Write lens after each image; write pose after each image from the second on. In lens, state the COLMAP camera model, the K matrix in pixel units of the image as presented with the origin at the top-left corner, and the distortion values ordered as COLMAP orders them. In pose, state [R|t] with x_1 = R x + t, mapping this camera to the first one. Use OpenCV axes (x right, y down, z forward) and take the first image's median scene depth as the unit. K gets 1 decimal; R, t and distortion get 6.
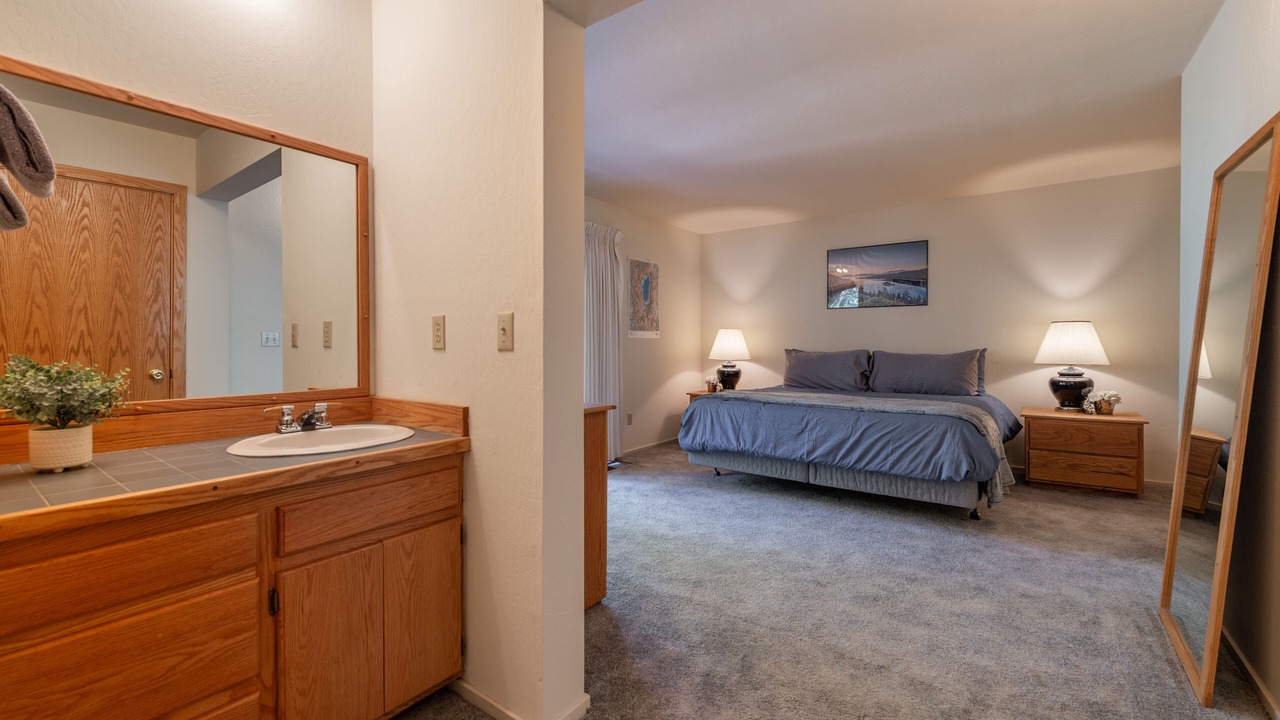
lens RADIAL K [[511.6, 0, 641.7], [0, 511.6, 350.0], [0, 0, 1]] dist [0.000119, -0.000135]
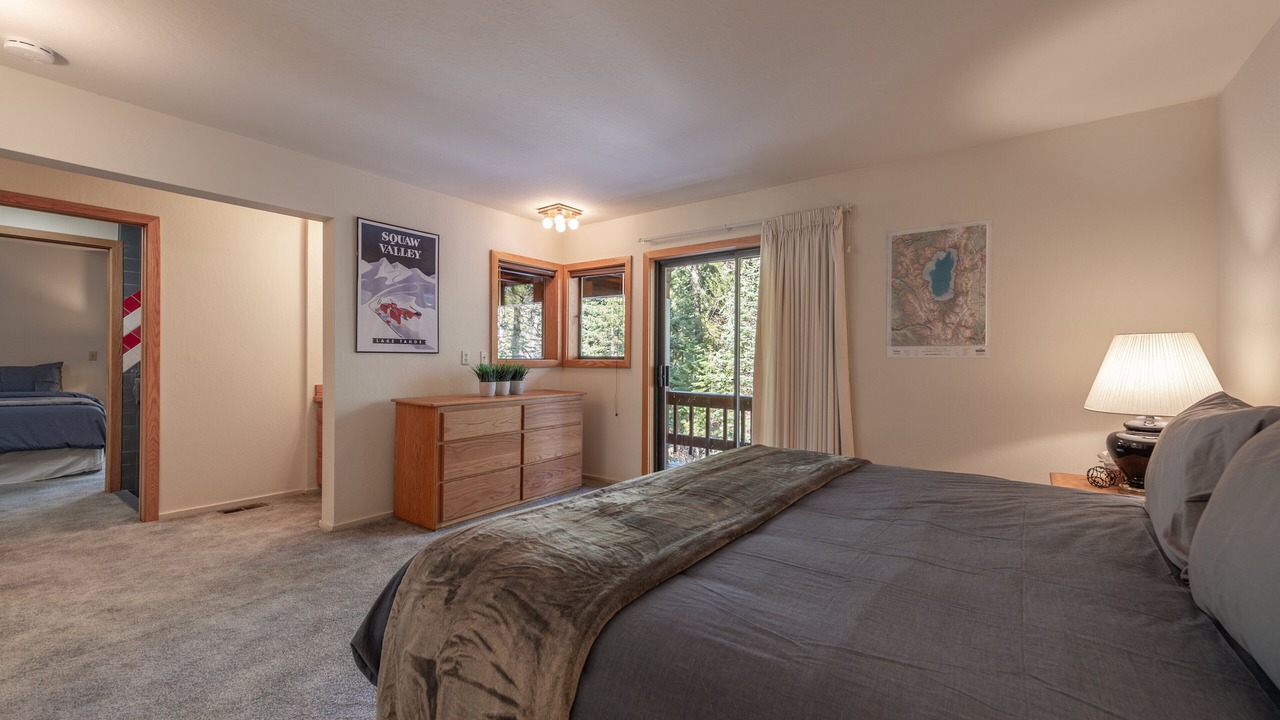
lens RADIAL K [[511.6, 0, 641.7], [0, 511.6, 350.0], [0, 0, 1]] dist [0.000119, -0.000135]
pose [[-0.002296, -0.011516, -0.999931, 0.809676], [-0.014228, 0.999833, -0.011482, -0.027968], [0.999896, 0.014201, -0.002460, 0.887293]]
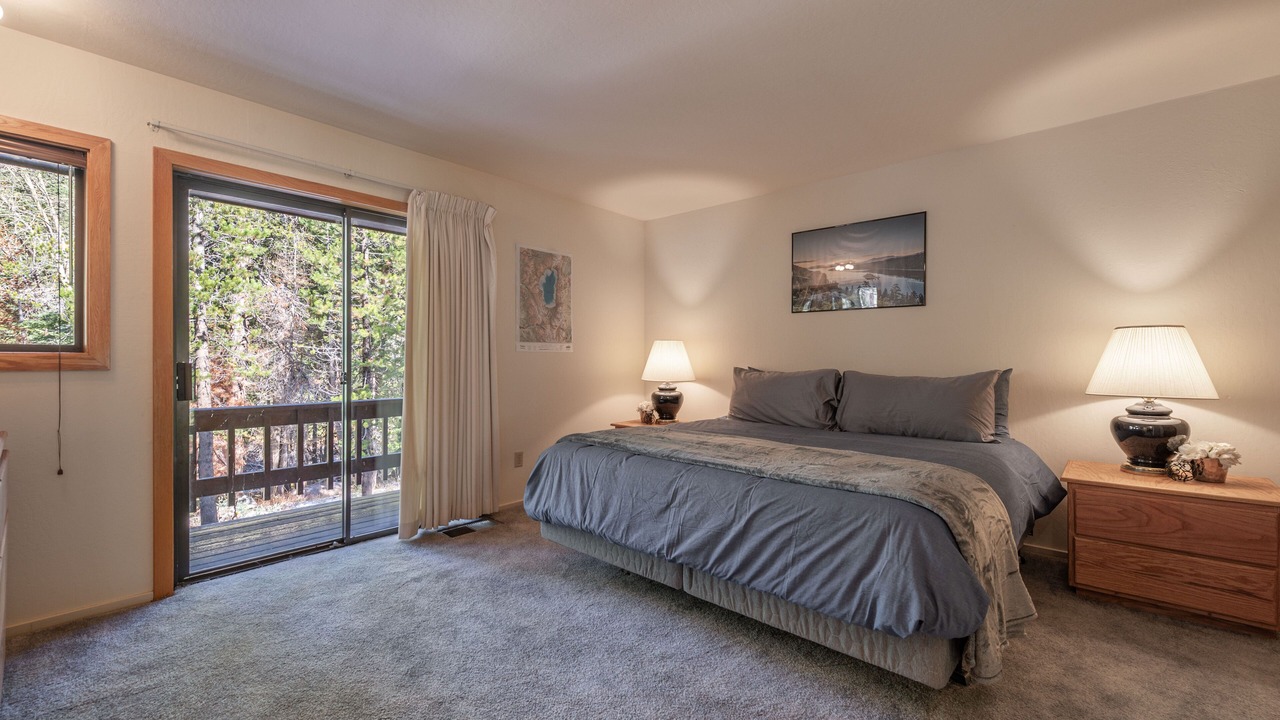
lens RADIAL K [[511.0, 0, 647.4], [0, 511.0, 362.2], [0, 0, 1]] dist [0.001470, -0.000089]
pose [[0.996677, 0.003791, -0.081362, 0.293035], [-0.004184, 0.999980, -0.004654, -0.007278], [0.081343, 0.004979, 0.996674, 0.343485]]
